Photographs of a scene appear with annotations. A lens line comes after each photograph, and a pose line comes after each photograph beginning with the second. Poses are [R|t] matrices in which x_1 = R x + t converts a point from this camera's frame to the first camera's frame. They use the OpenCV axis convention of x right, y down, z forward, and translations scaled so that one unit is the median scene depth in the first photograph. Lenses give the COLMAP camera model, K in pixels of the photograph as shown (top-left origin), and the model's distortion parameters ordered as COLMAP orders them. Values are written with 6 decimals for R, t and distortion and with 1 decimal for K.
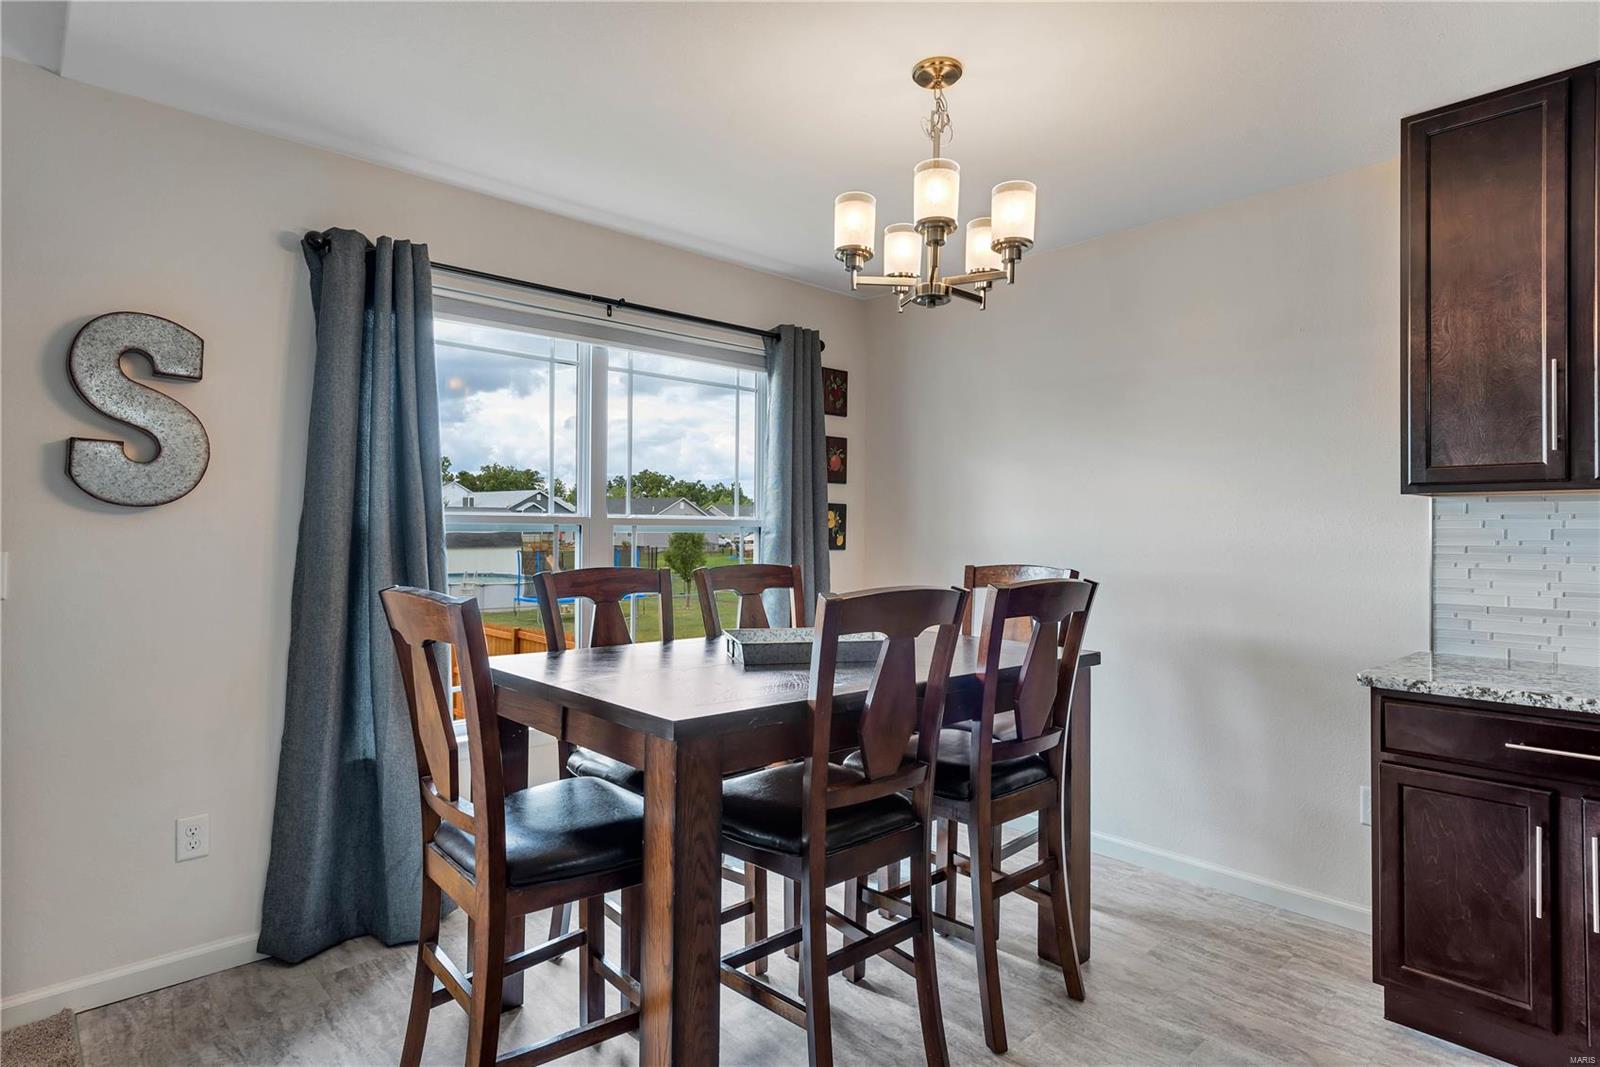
lens RADIAL K [[859.4, 0, 804.5], [0, 859.4, 509.5], [0, 0, 1]] dist [0.006838, -0.000832]
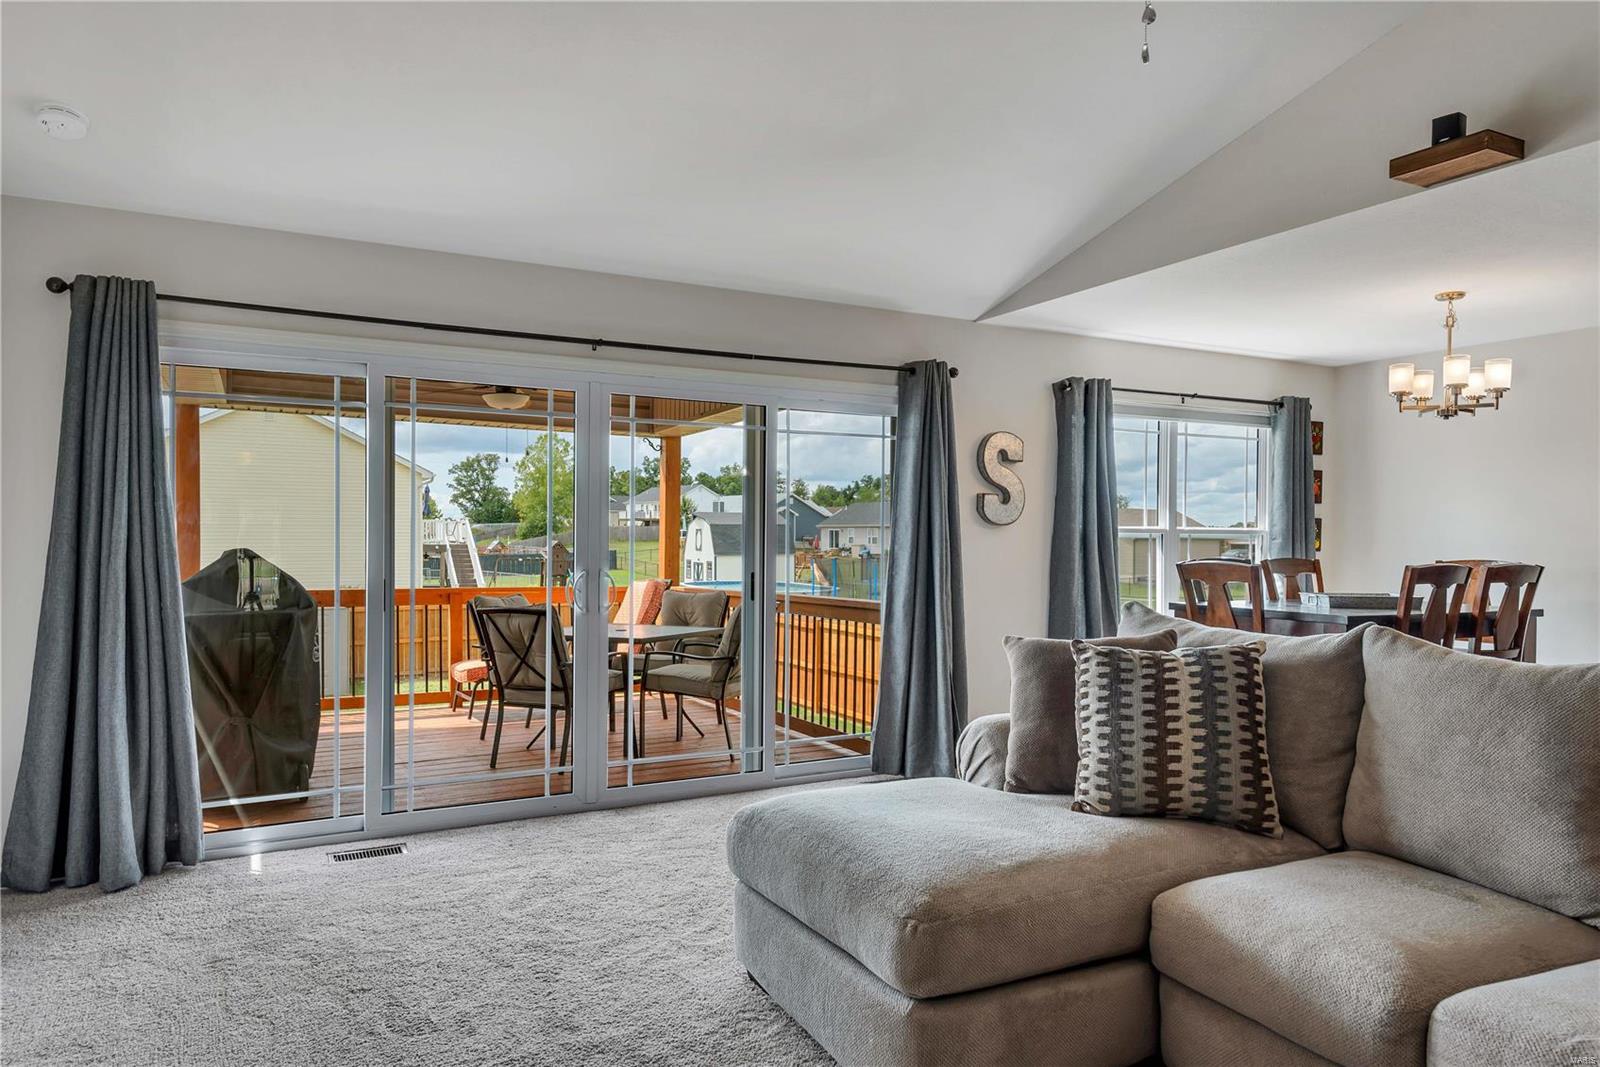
lens RADIAL K [[1020.8, 0, 800.0], [0, 1020.8, 533.5], [0, 0, 1]] dist [0.023662, -0.004189]
pose [[0.963800, -0.001255, -0.266624, -0.514831], [0.006746, 0.999784, 0.019681, -0.031303], [0.266541, -0.020767, 0.963600, -1.313228]]
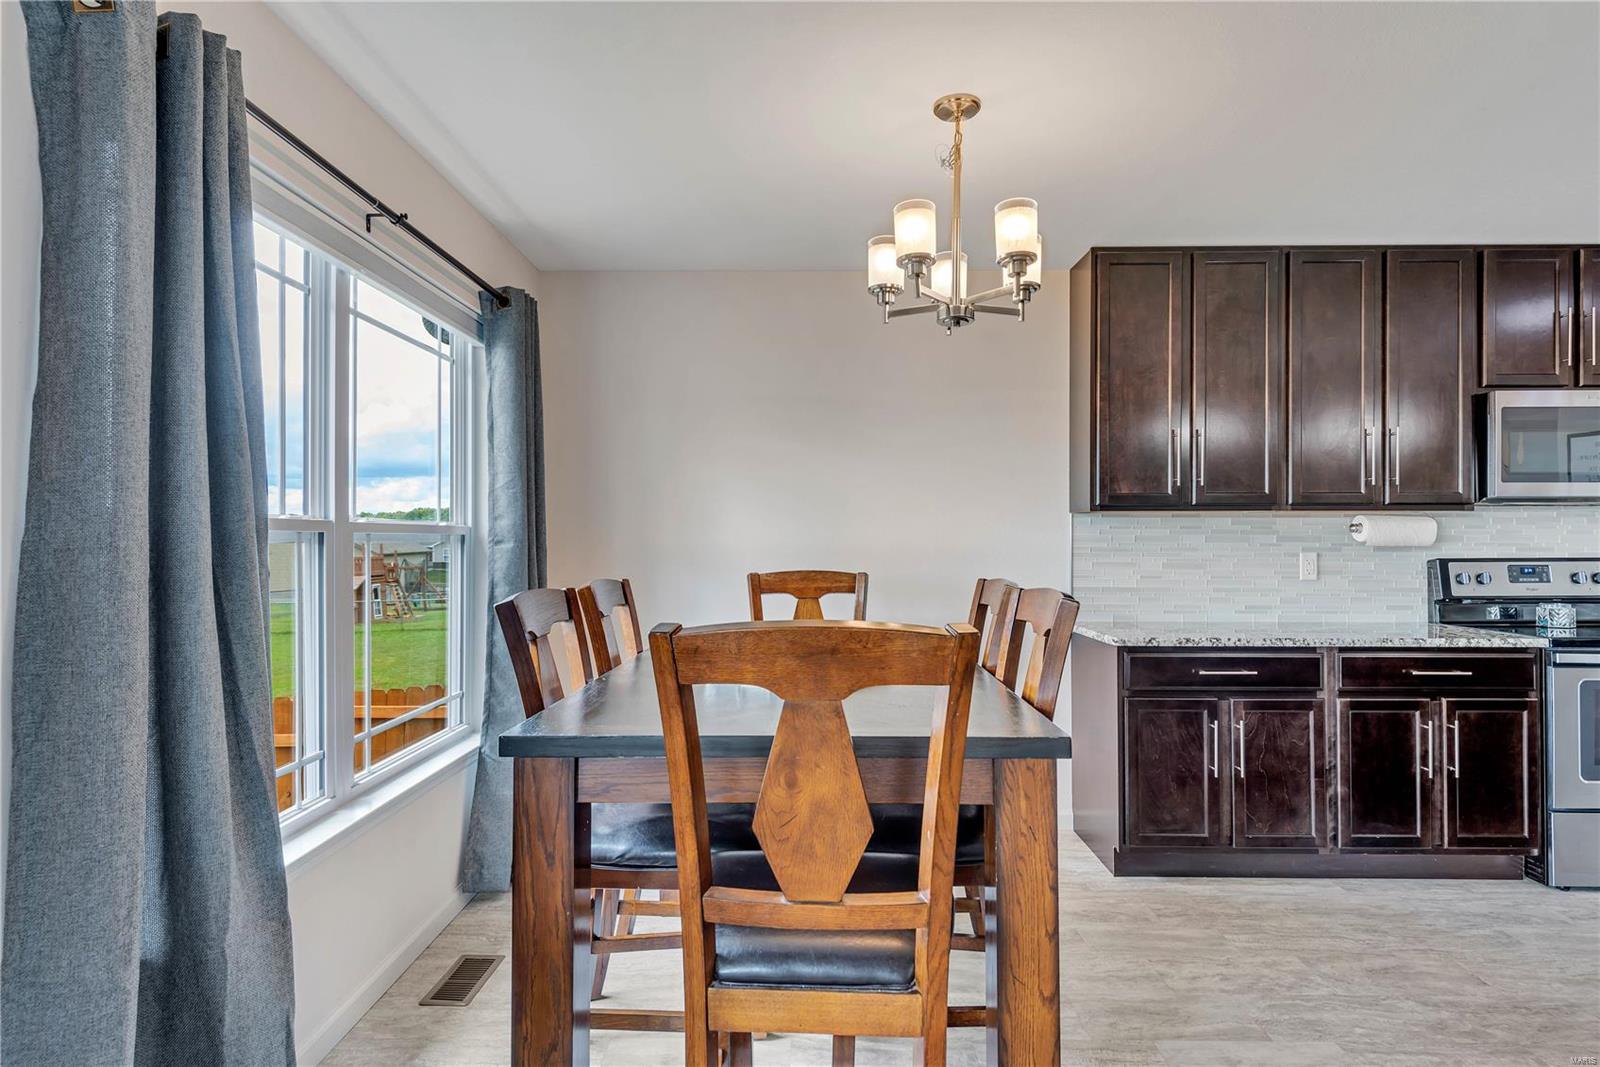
lens RADIAL K [[879.4, 0, 800.0], [0, 879.4, 533.5], [0, 0, 1]] dist [0.000353, -0.000364]
pose [[0.691022, -0.001957, 0.722831, -0.636224], [-0.013308, 0.999792, 0.015429, 0.003770], [-0.722712, -0.020281, 0.690852, 0.323816]]
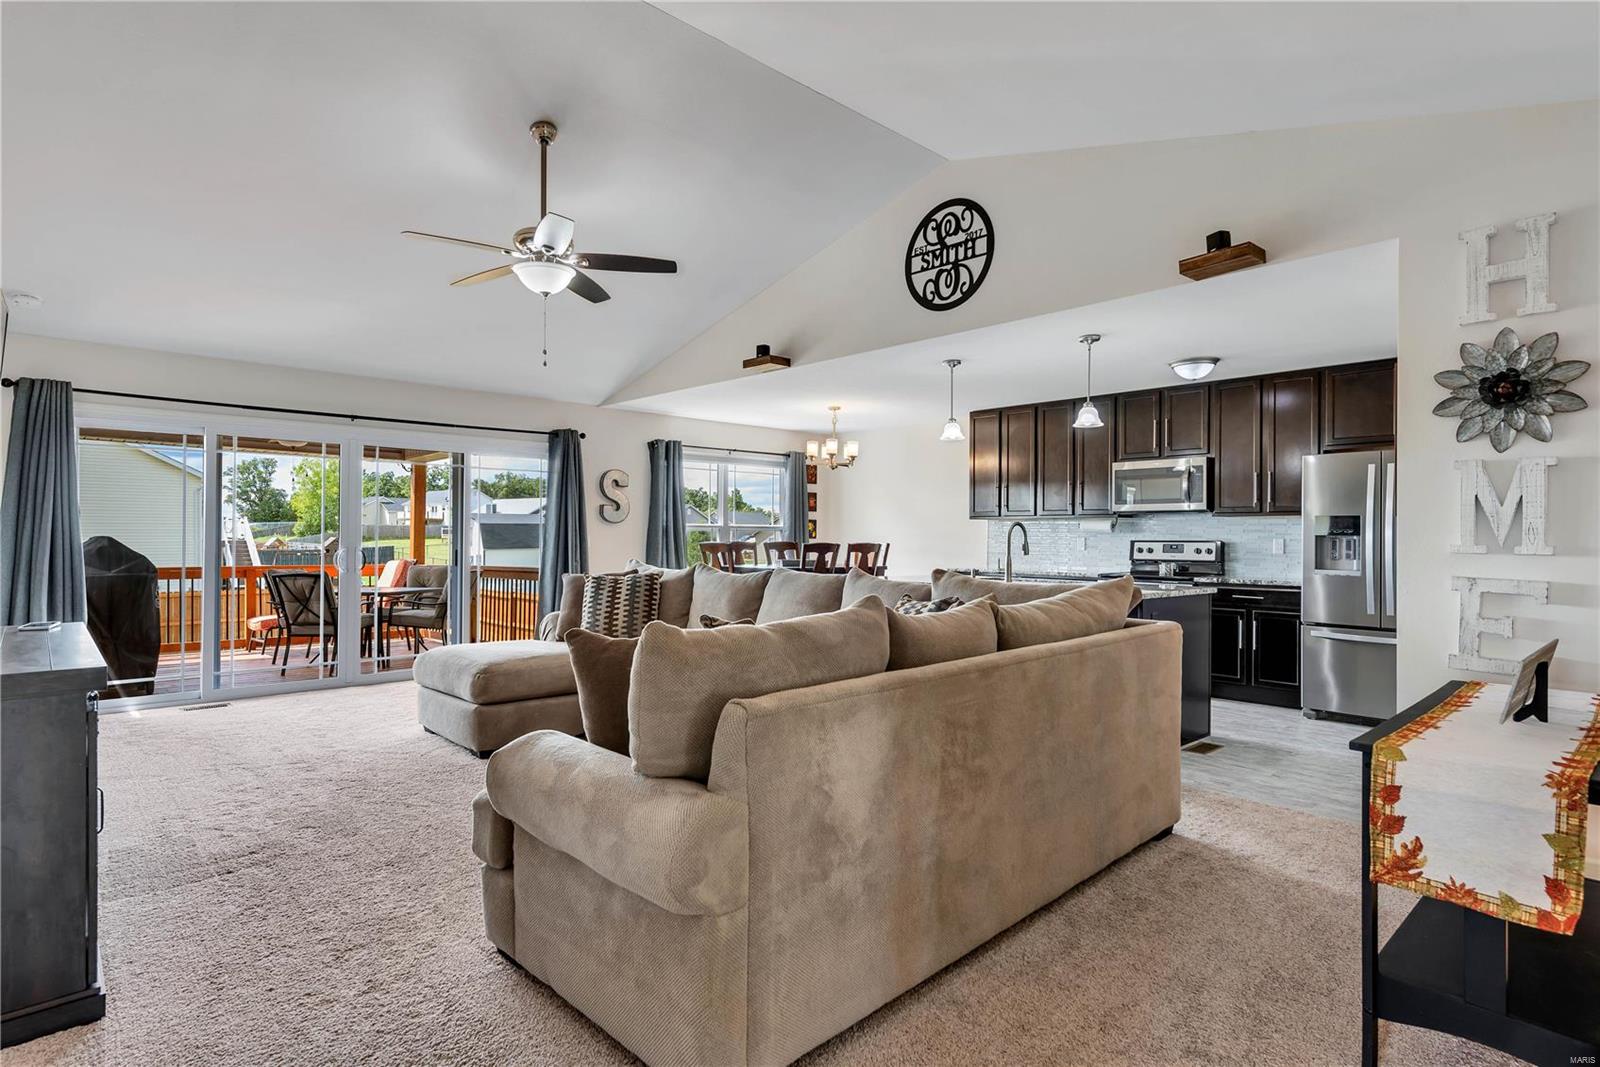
lens RADIAL K [[832.9, 0, 817.6], [0, 832.9, 525.7], [0, 0, 1]] dist [-0.003363, -0.001857]
pose [[0.999764, -0.000864, 0.021719, 0.001060], [0.000573, 0.999910, 0.013432, -0.033617], [-0.021729, -0.013416, 0.999674, -2.206709]]
